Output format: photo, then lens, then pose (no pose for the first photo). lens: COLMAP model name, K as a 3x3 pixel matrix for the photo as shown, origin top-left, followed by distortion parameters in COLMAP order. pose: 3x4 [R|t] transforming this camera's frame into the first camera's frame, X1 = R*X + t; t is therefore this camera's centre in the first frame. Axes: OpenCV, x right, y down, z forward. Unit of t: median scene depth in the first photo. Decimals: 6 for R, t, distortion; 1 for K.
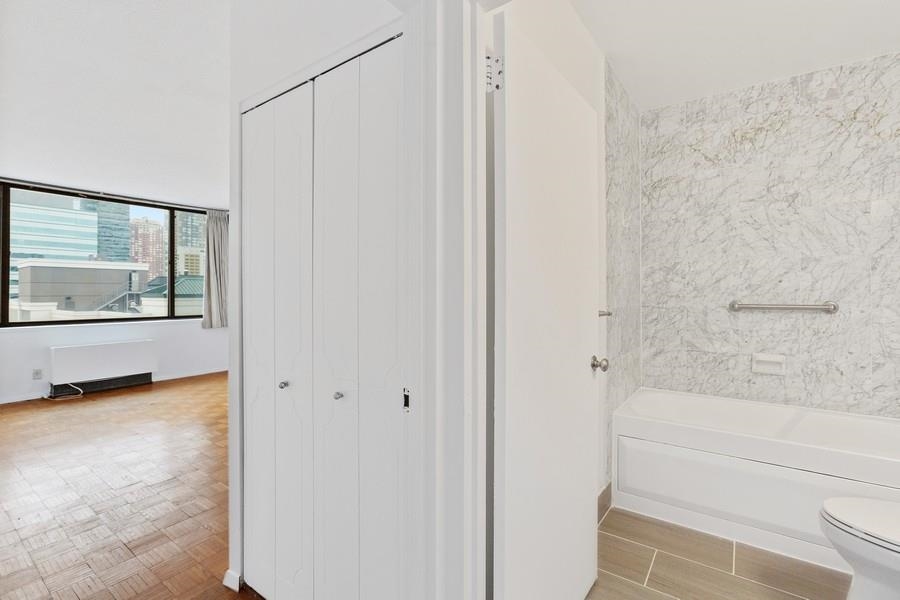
lens RADIAL K [[421.7, 0, 451.9], [0, 421.7, 291.8], [0, 0, 1]] dist [0.000747, 0.000433]
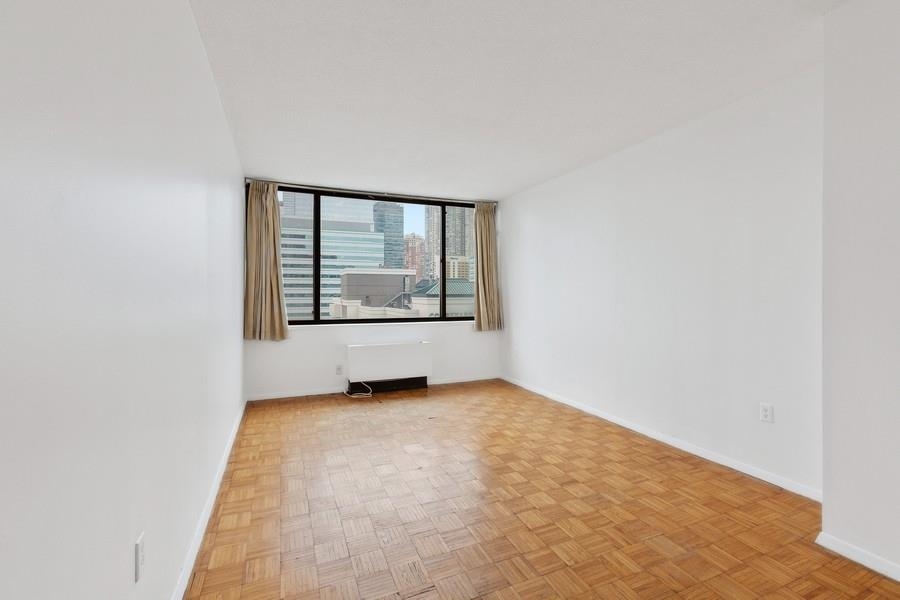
lens RADIAL K [[401.8, 0, 452.4], [0, 401.8, 292.3], [0, 0, 1]] dist [-0.010031, 0.006414]
pose [[0.862554, -0.001773, -0.505963, -0.471313], [0.002286, 0.999997, 0.000394, 0.002938], [0.505961, -0.001496, 0.862555, 0.572730]]
